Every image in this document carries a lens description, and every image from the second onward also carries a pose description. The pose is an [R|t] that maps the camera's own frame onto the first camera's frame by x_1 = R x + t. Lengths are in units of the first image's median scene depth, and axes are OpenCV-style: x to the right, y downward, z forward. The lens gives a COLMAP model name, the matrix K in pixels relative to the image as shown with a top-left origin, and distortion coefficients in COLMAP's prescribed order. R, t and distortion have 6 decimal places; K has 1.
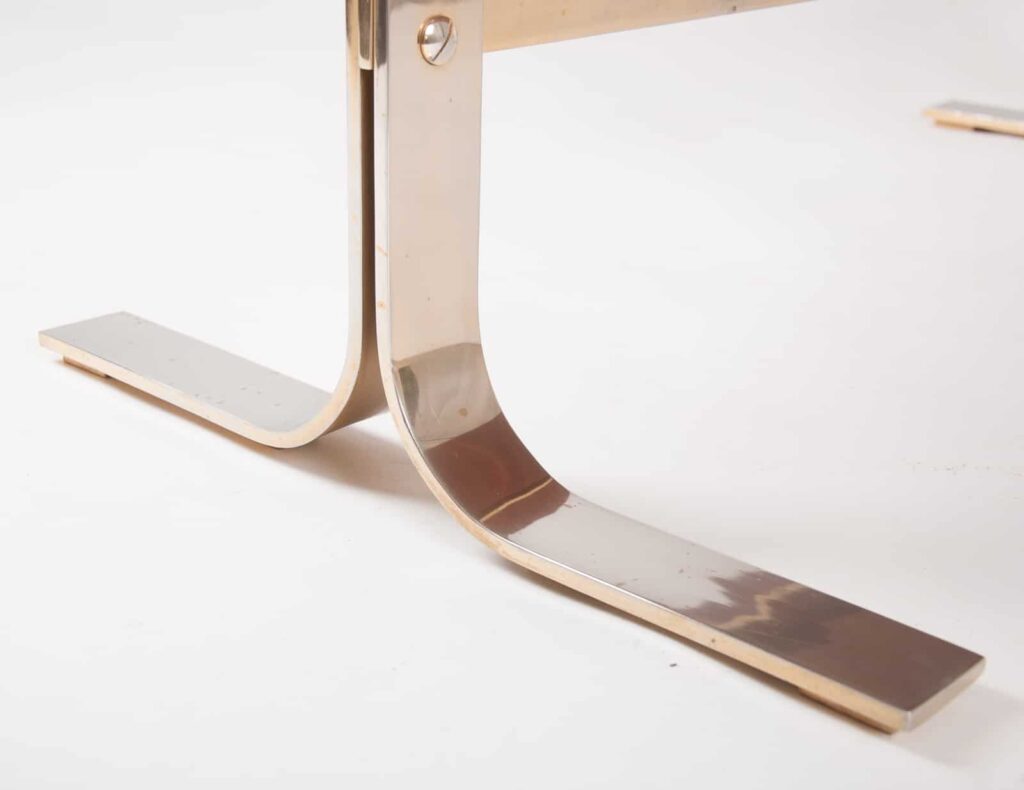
lens RADIAL K [[1631.0, 0, 503.7], [0, 1631.0, 399.4], [0, 0, 1]] dist [0.237604, 0.000000]
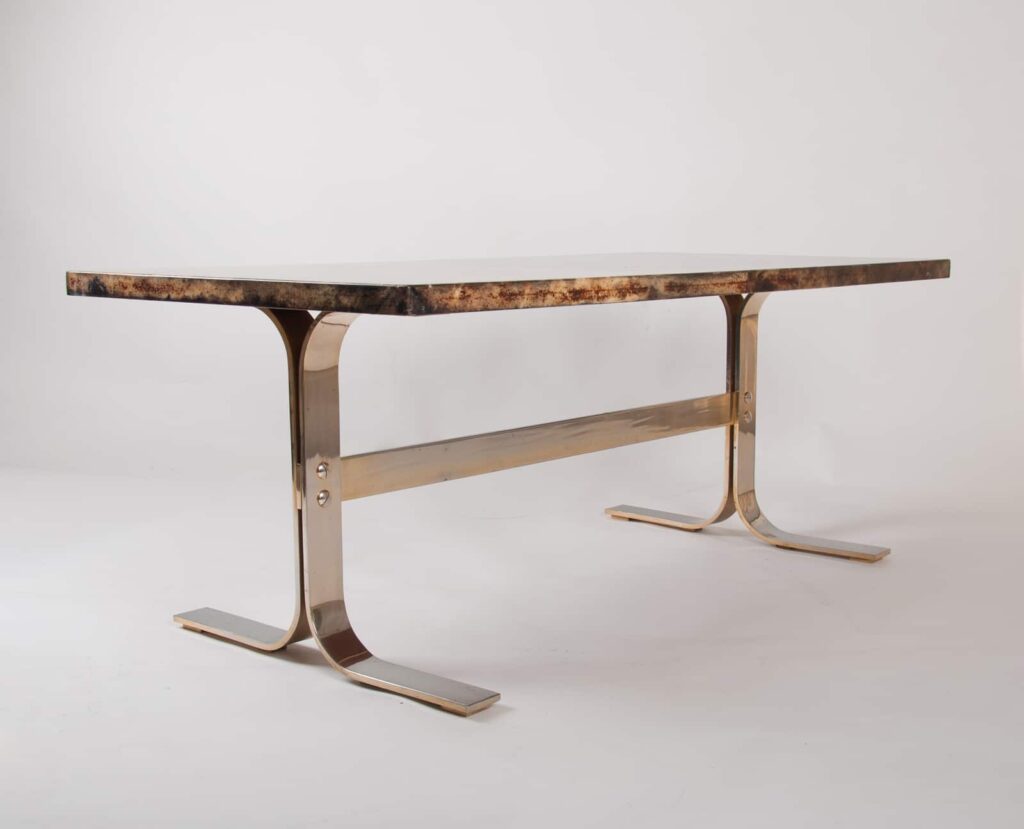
lens RADIAL K [[1500.5, 0, 509.3], [0, 1500.5, 420.7], [0, 0, 1]] dist [0.005528, 0.000000]
pose [[0.999379, -0.030739, 0.017245, 0.233676], [0.033845, 0.973515, -0.226106, 0.247721], [-0.009838, 0.226549, 0.973950, -1.543635]]
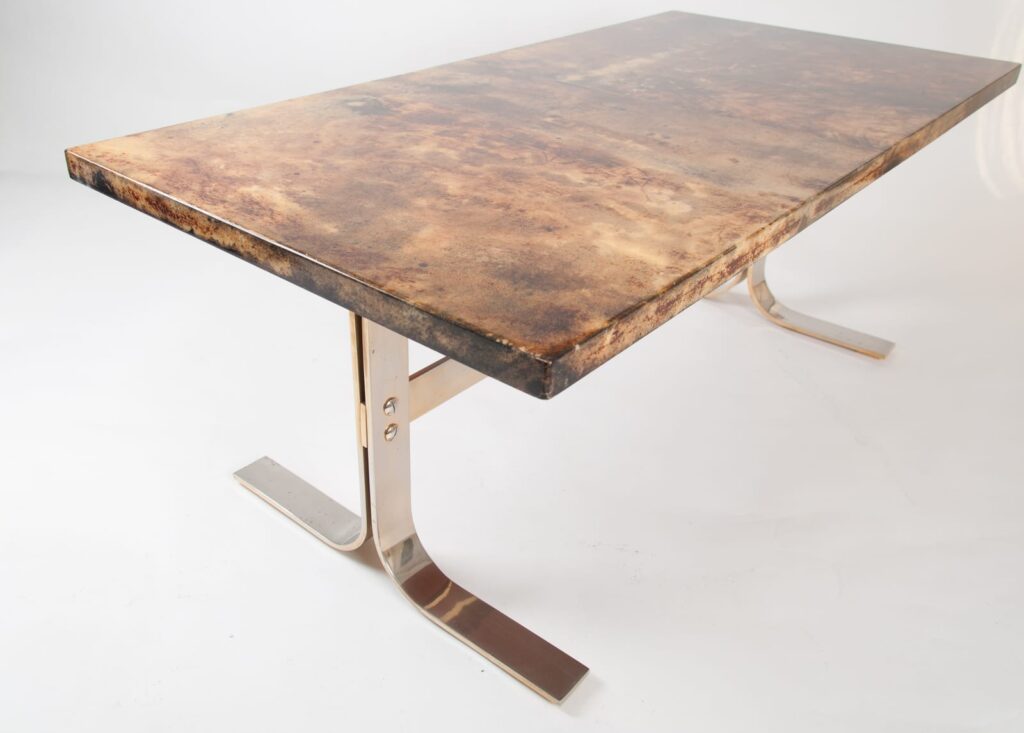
lens RADIAL K [[904.7, 0, 471.3], [0, 904.7, 366.2], [0, 0, 1]] dist [-0.007587, 0.014445]
pose [[0.999138, -0.025703, 0.032585, 0.037961], [0.019128, 0.981970, 0.188065, -0.558749], [-0.036831, -0.187280, 0.981616, -0.367291]]
